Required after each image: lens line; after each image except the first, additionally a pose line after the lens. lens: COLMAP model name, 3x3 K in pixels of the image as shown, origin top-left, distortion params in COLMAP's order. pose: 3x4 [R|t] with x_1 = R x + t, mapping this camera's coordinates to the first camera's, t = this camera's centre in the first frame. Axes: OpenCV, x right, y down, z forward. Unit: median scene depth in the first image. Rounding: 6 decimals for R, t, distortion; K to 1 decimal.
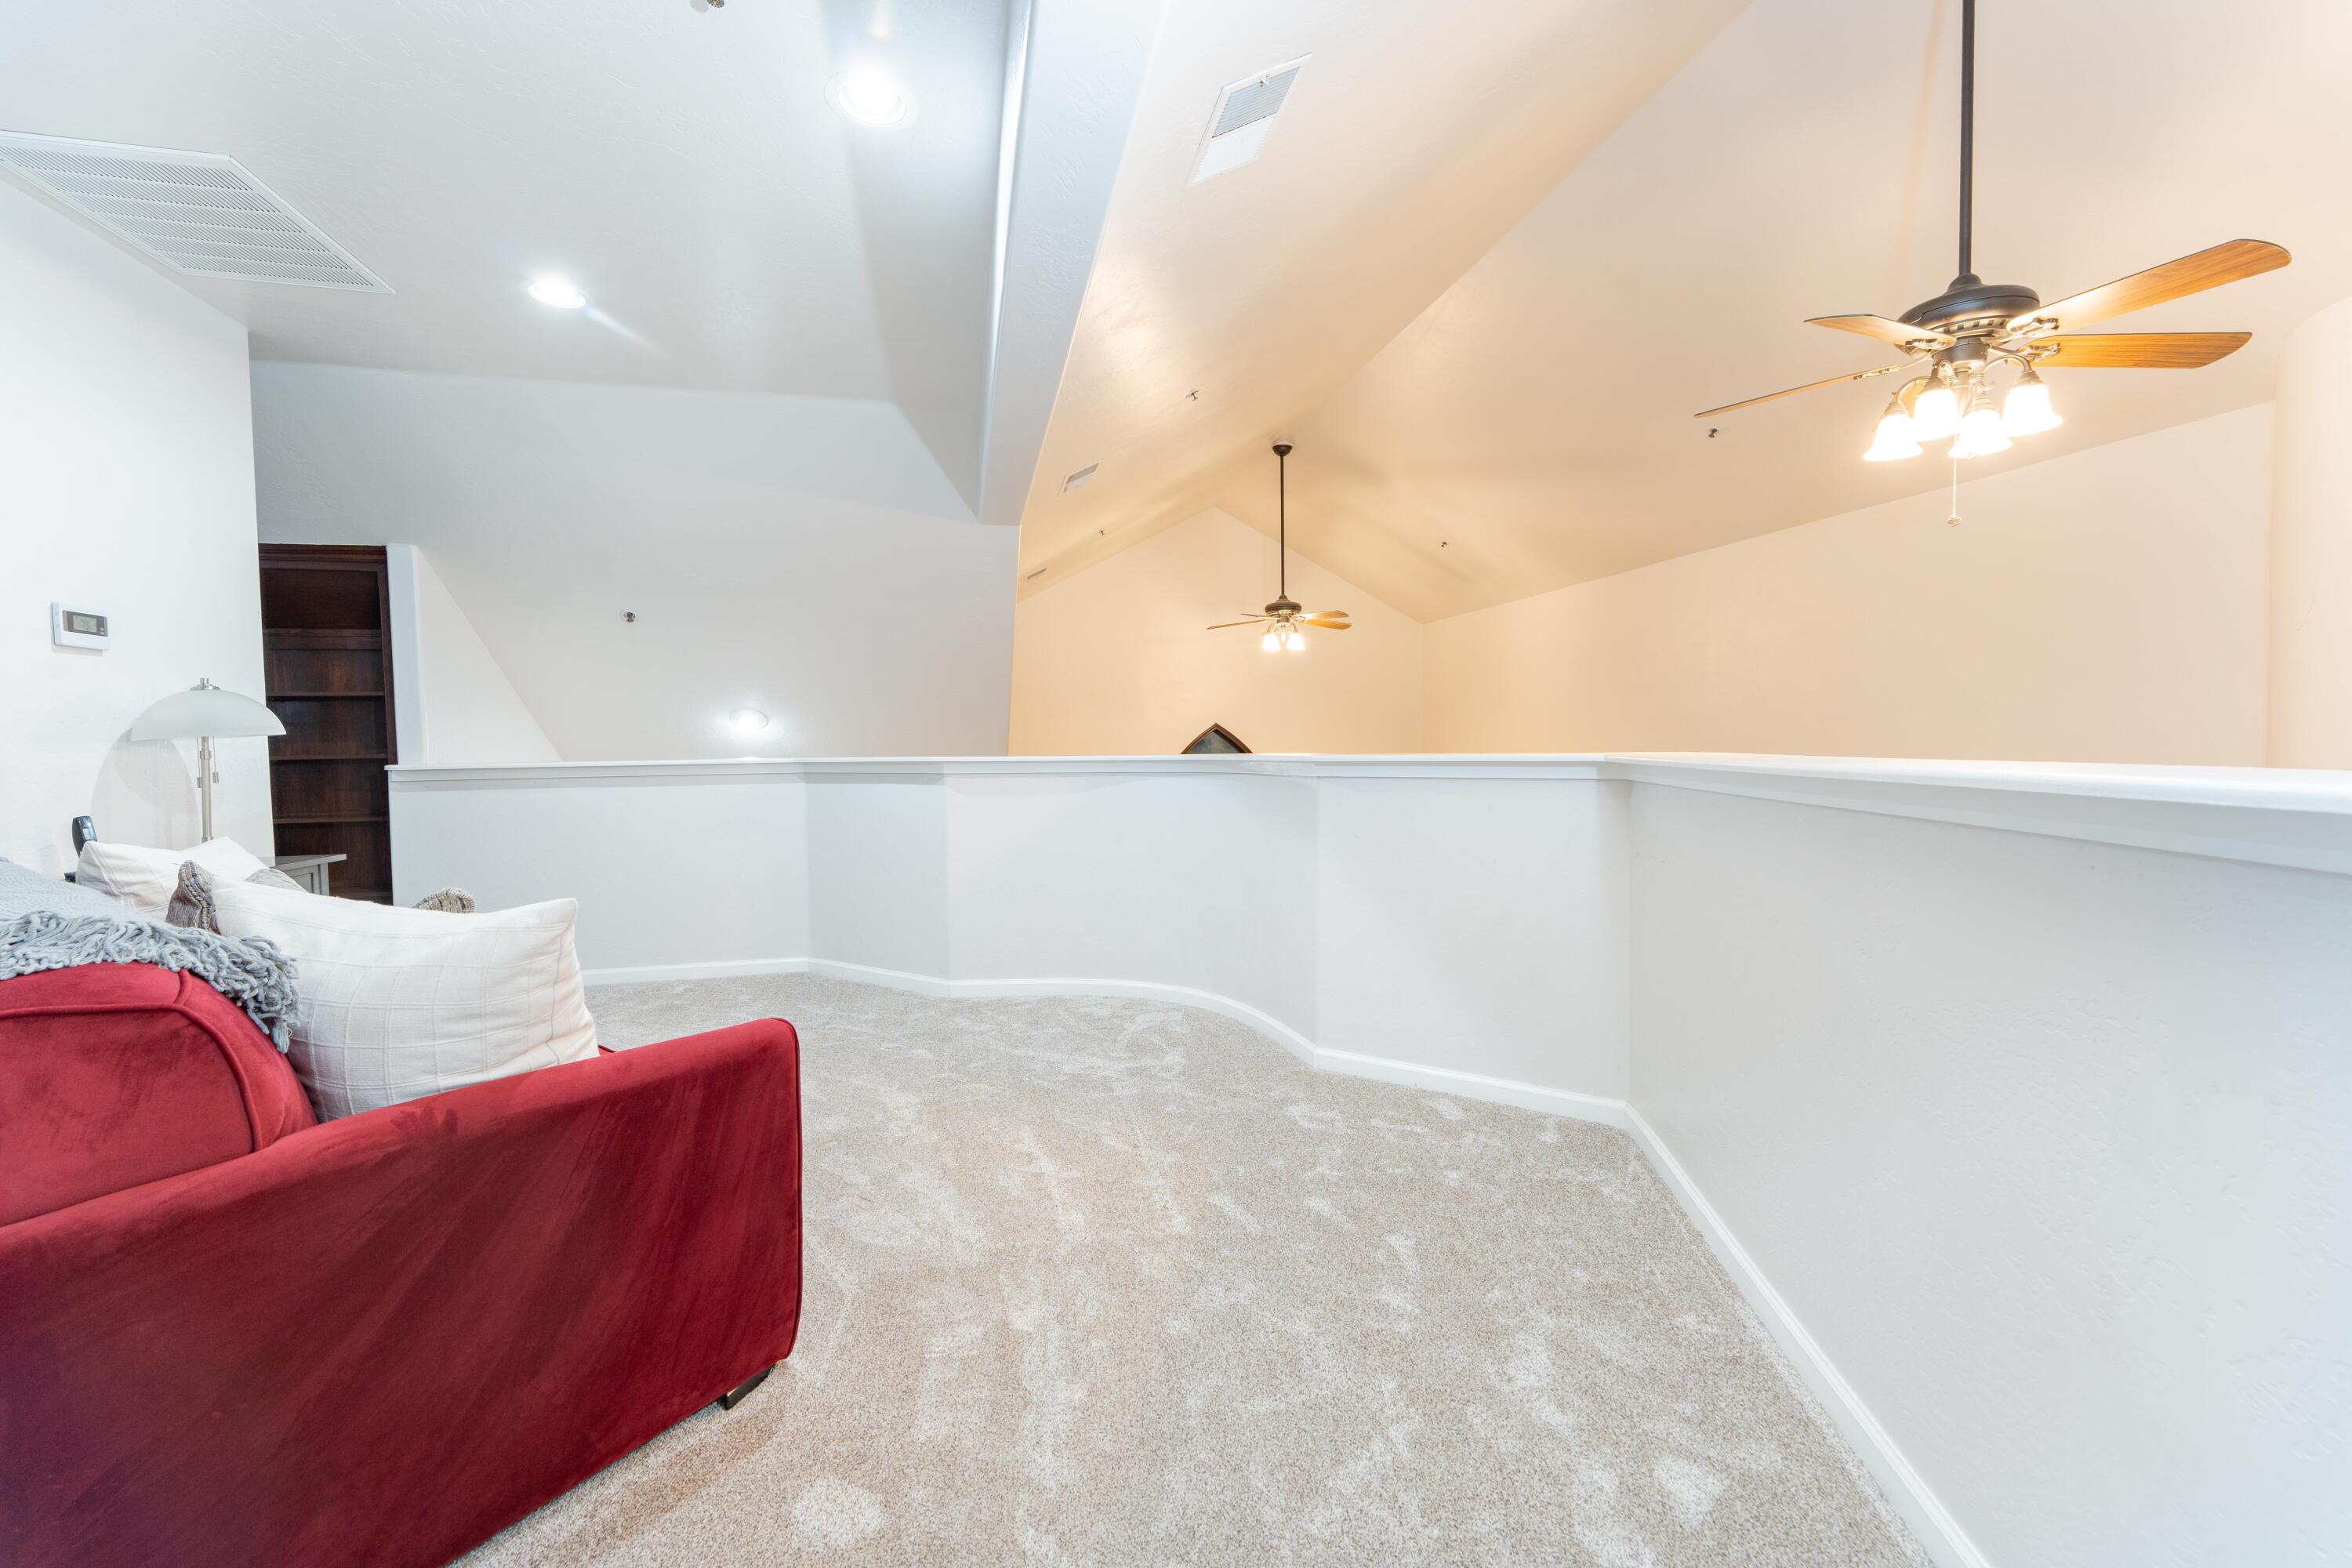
lens RADIAL K [[956.7, 0, 1209.3], [0, 956.7, 771.7], [0, 0, 1]] dist [0.001365, -0.000148]
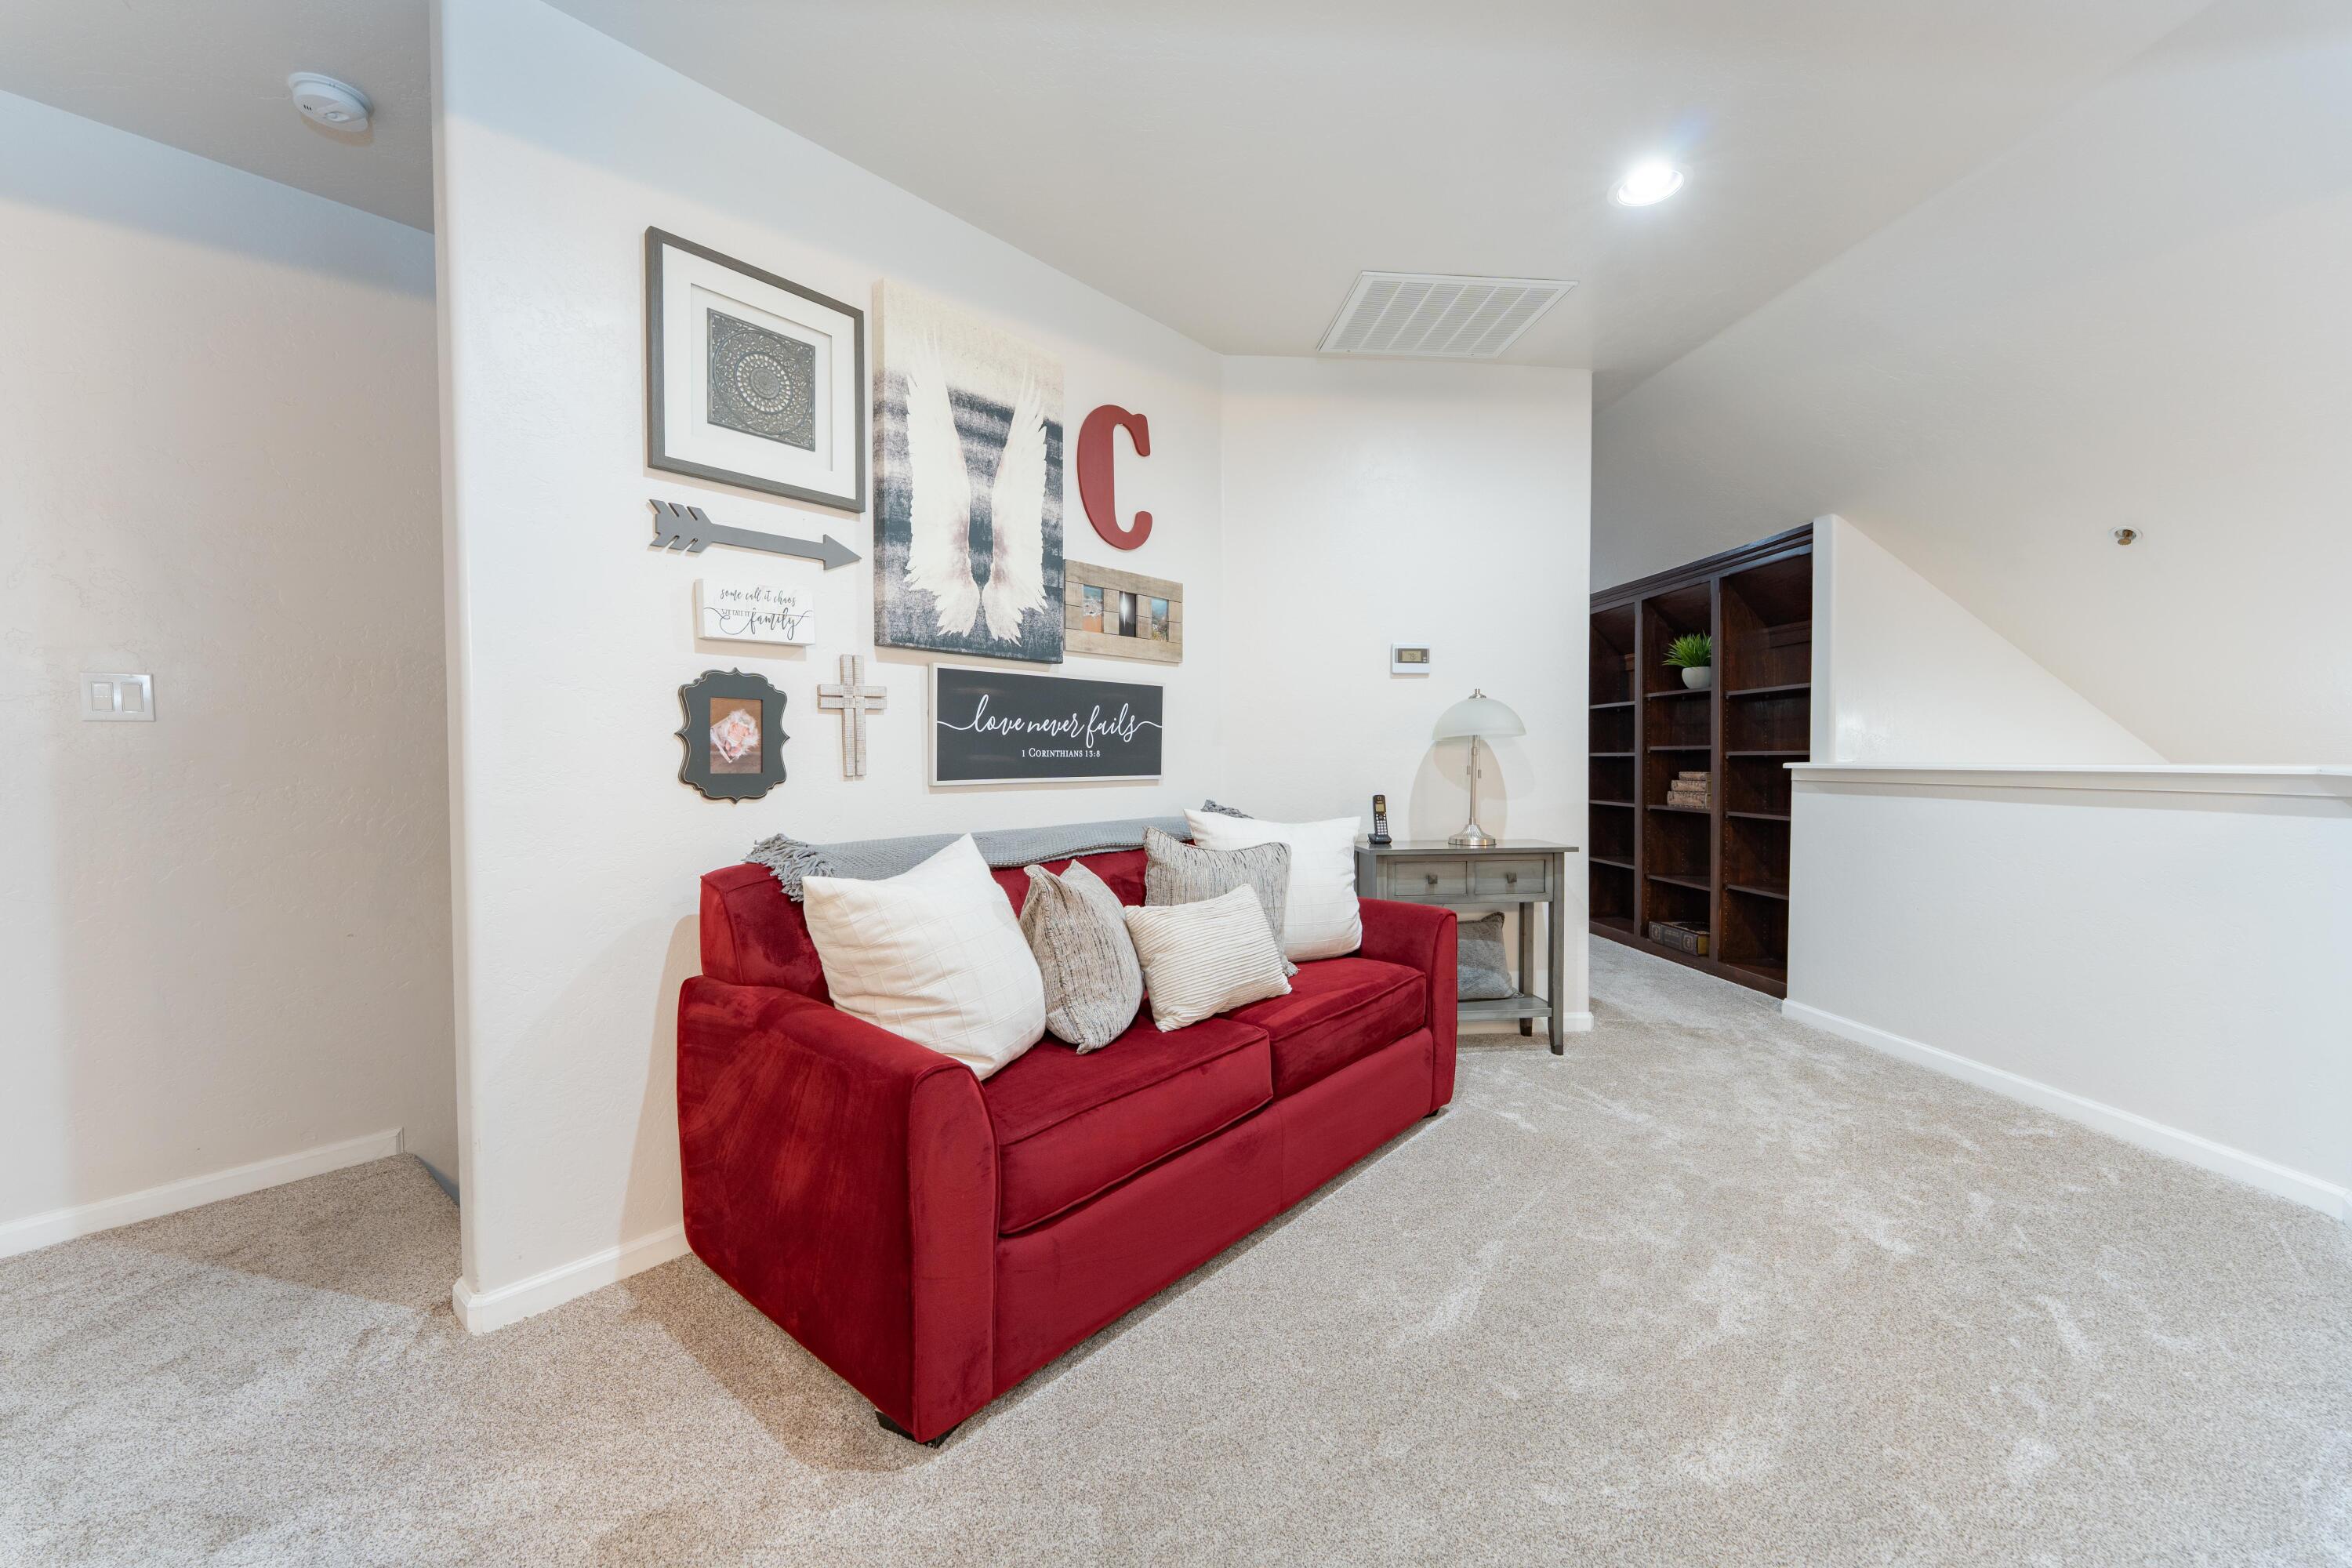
lens RADIAL K [[956.7, 0, 1209.3], [0, 956.7, 771.7], [0, 0, 1]] dist [0.001365, -0.000148]
pose [[-0.177800, 0.023551, -0.983785, 0.219628], [-0.021491, 0.999382, 0.027808, -0.017724], [0.983832, 0.026087, -0.177184, 0.873763]]
